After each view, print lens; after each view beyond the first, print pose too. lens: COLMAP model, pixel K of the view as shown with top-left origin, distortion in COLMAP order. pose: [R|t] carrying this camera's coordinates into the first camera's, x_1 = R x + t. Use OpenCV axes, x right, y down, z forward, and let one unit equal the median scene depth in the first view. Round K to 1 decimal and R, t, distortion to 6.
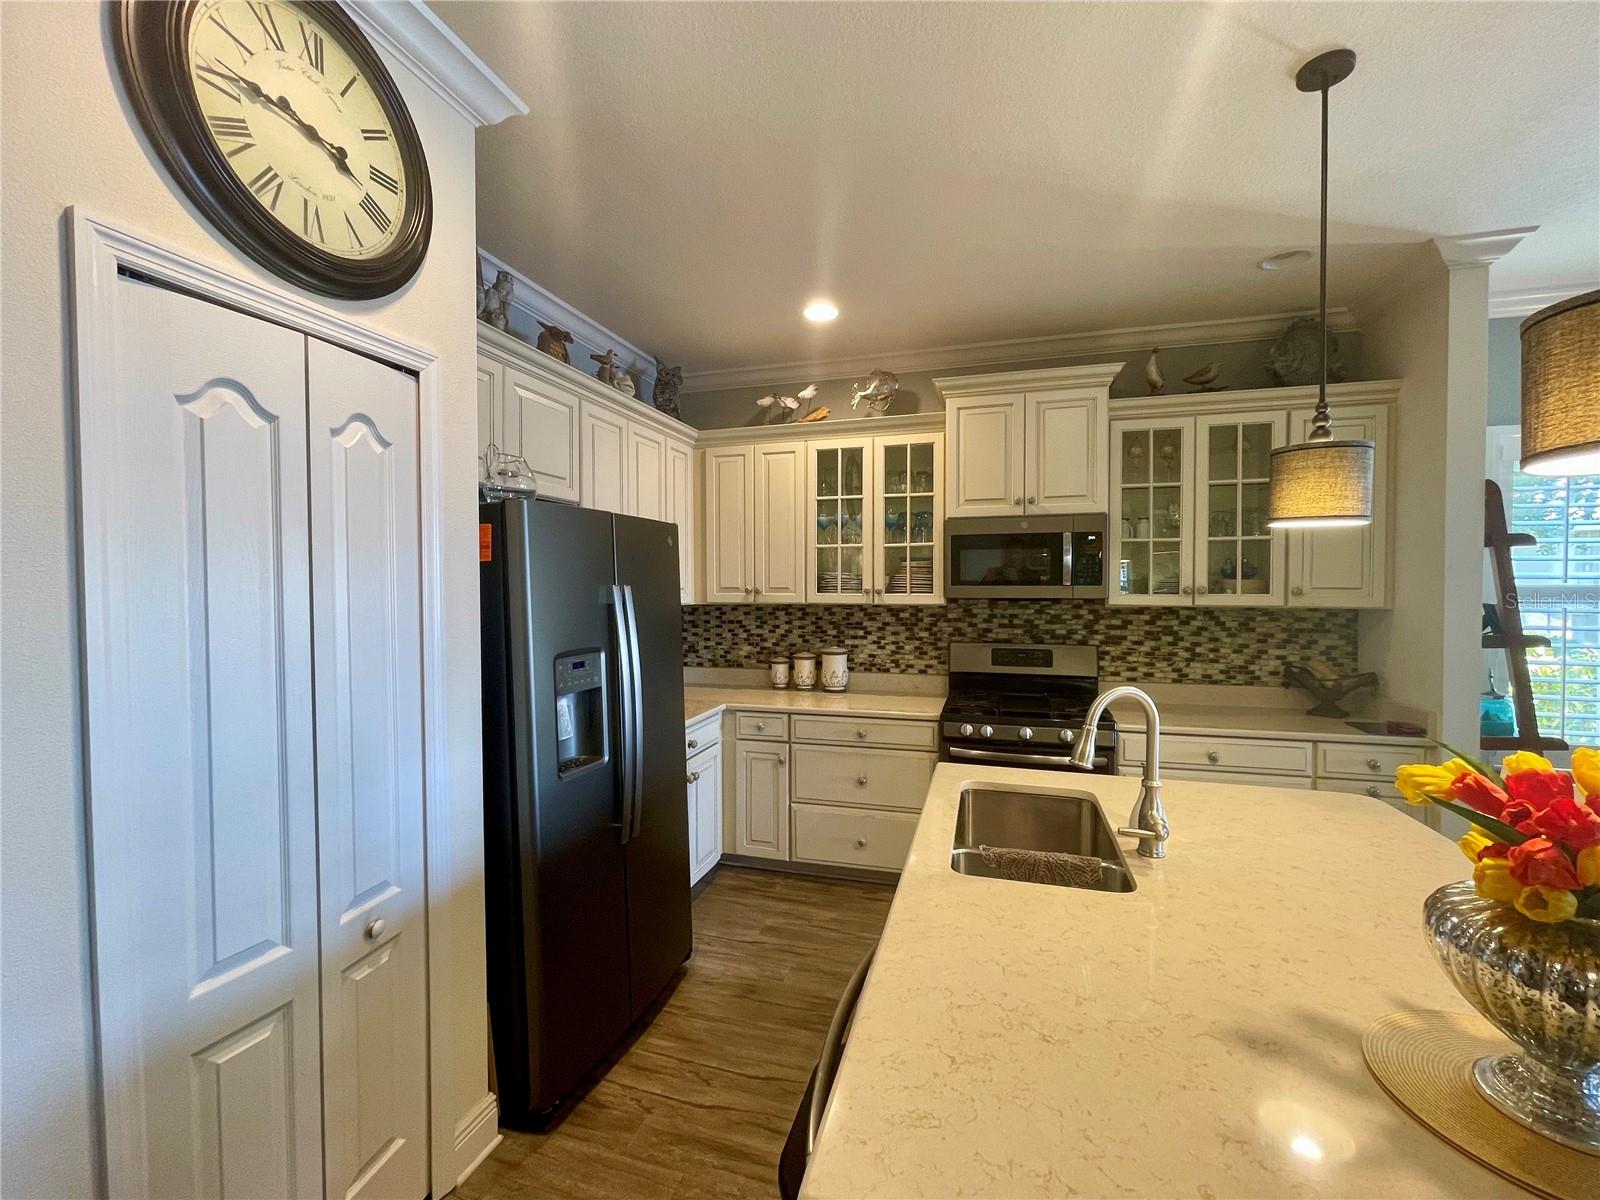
lens RADIAL K [[678.7, 0, 800.0], [0, 678.7, 600.0], [0, 0, 1]] dist [0.000728, -0.000801]
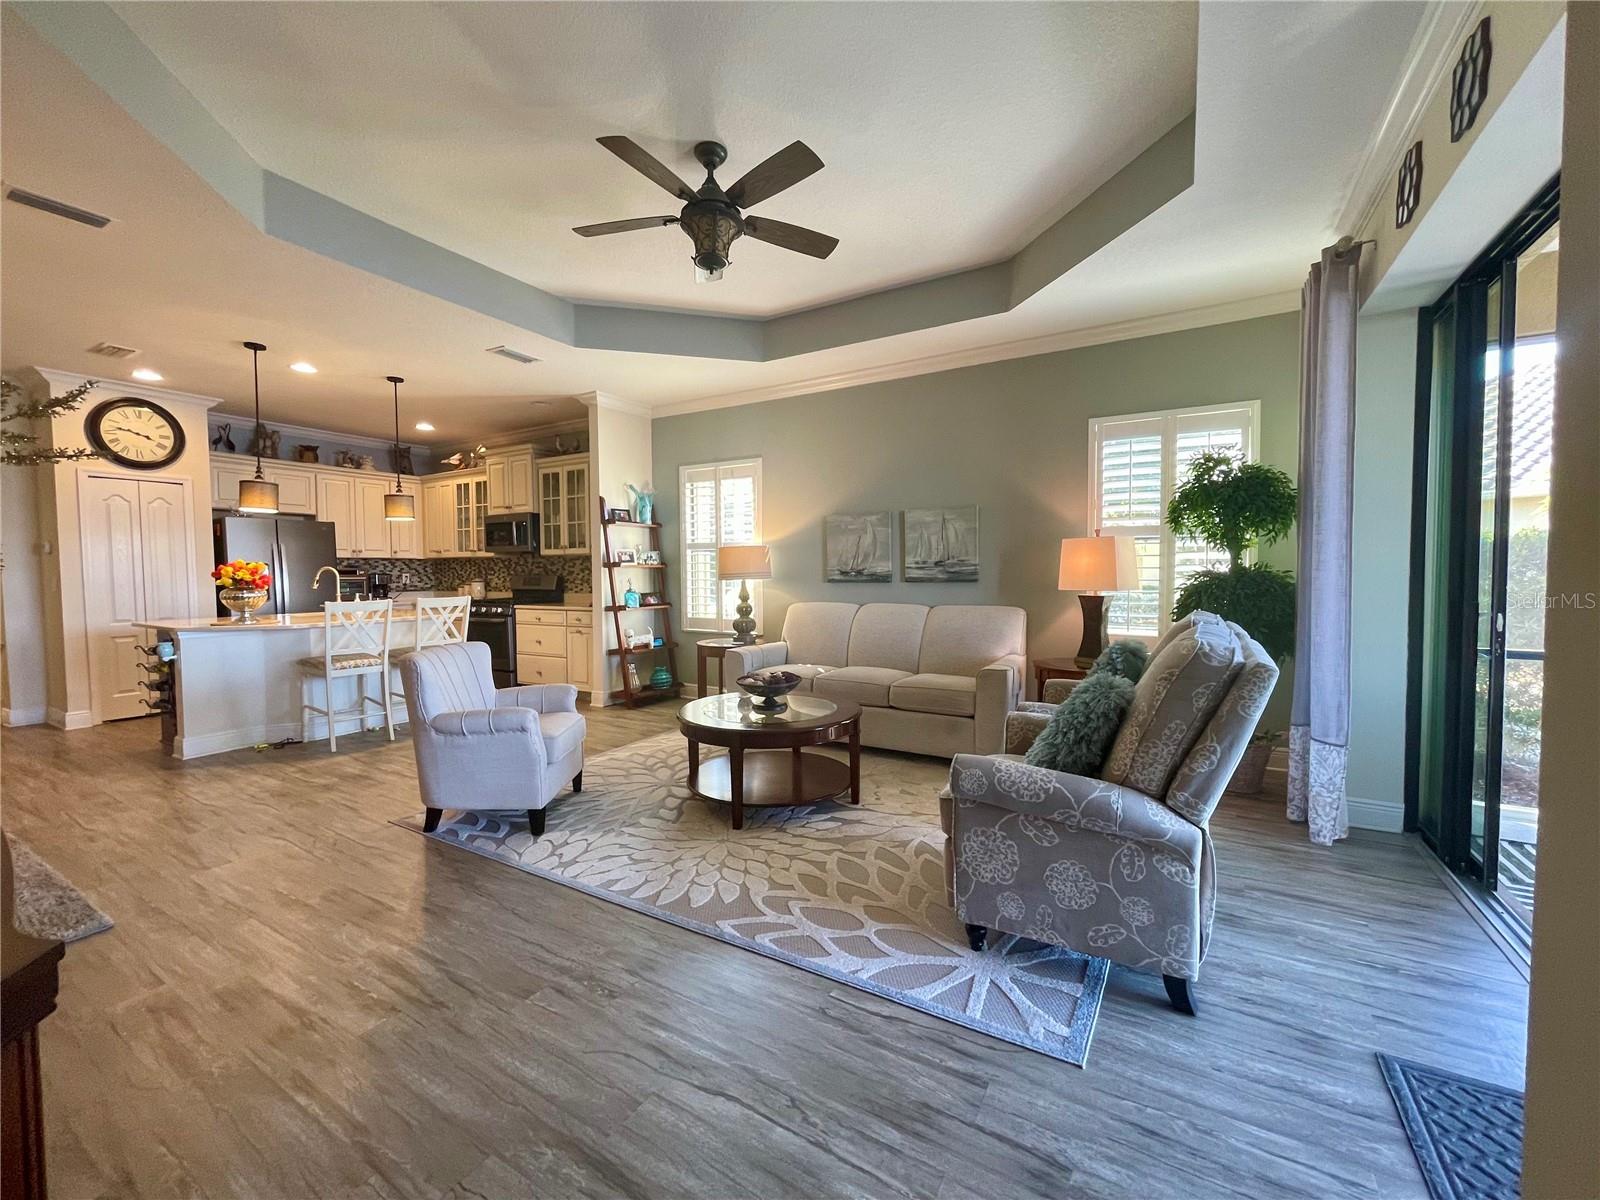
lens RADIAL K [[653.3, 0, 800.0], [0, 653.3, 600.0], [0, 0, 1]] dist [0.001380, 0.000666]
pose [[0.969178, 0.008764, -0.246205, 1.686532], [-0.003780, 0.999778, 0.020710, 0.100633], [0.246332, -0.019141, 0.968997, -0.773992]]
